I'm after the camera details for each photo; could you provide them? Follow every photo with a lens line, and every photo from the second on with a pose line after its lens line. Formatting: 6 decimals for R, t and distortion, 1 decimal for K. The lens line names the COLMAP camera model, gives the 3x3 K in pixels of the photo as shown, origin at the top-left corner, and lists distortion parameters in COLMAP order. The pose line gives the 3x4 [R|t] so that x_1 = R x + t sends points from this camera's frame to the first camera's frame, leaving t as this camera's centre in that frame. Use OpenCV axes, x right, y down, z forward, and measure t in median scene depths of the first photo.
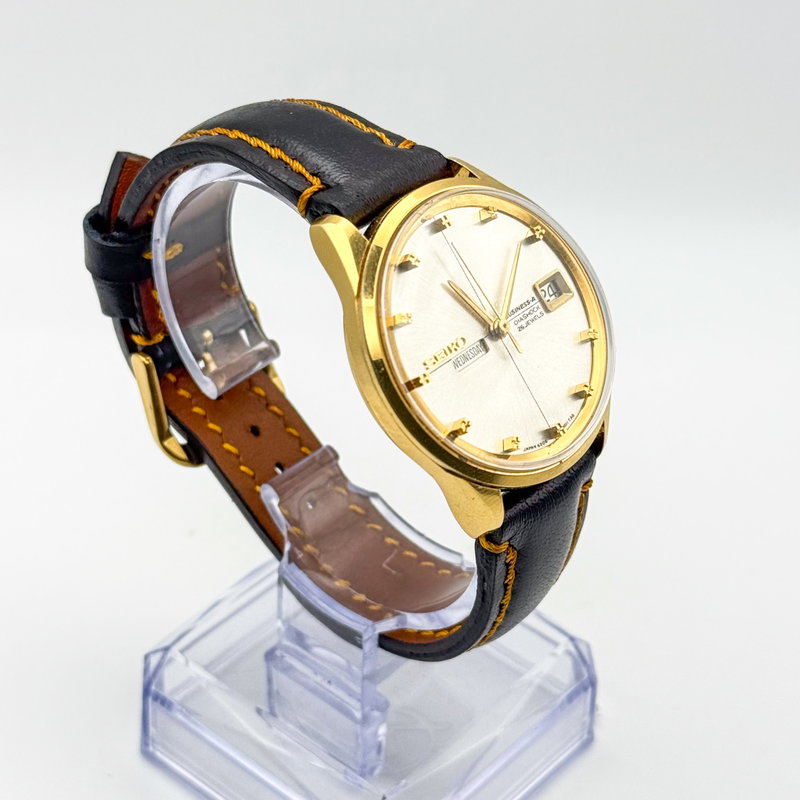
lens RADIAL K [[2012.7, 0, 397.1], [0, 2012.7, 403.1], [0, 0, 1]] dist [-0.010396, 0.000000]
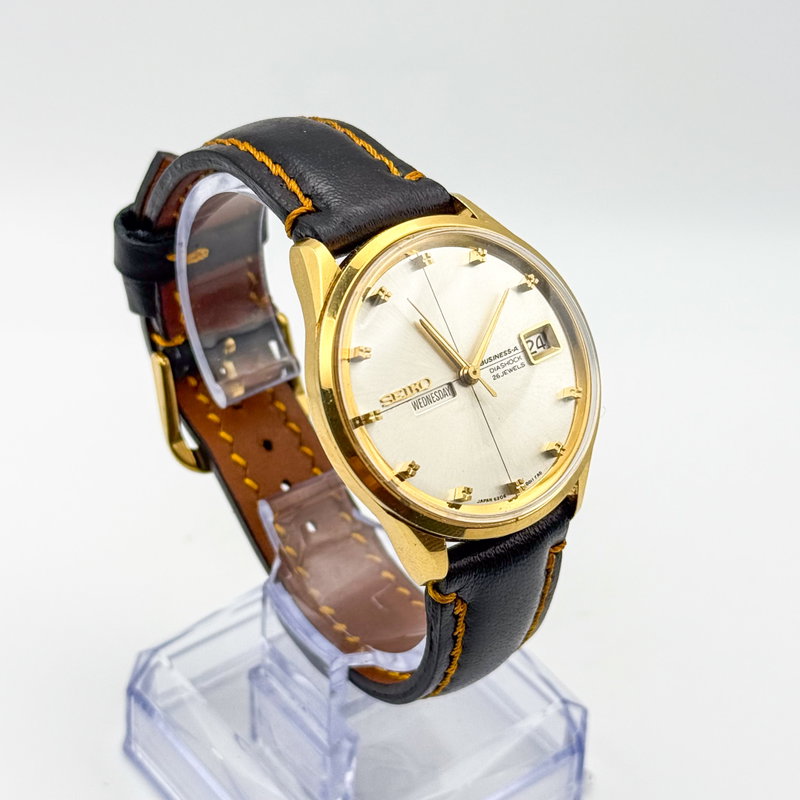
lens RADIAL K [[2012.7, 0, 402.0], [0, 2012.7, 395.0], [0, 0, 1]] dist [-0.010396, 0.000000]
pose [[0.980869, 0.126615, -0.147870, 0.154322], [-0.127873, 0.991790, 0.001006, -0.022658], [0.146783, 0.017921, 0.989006, 0.032846]]
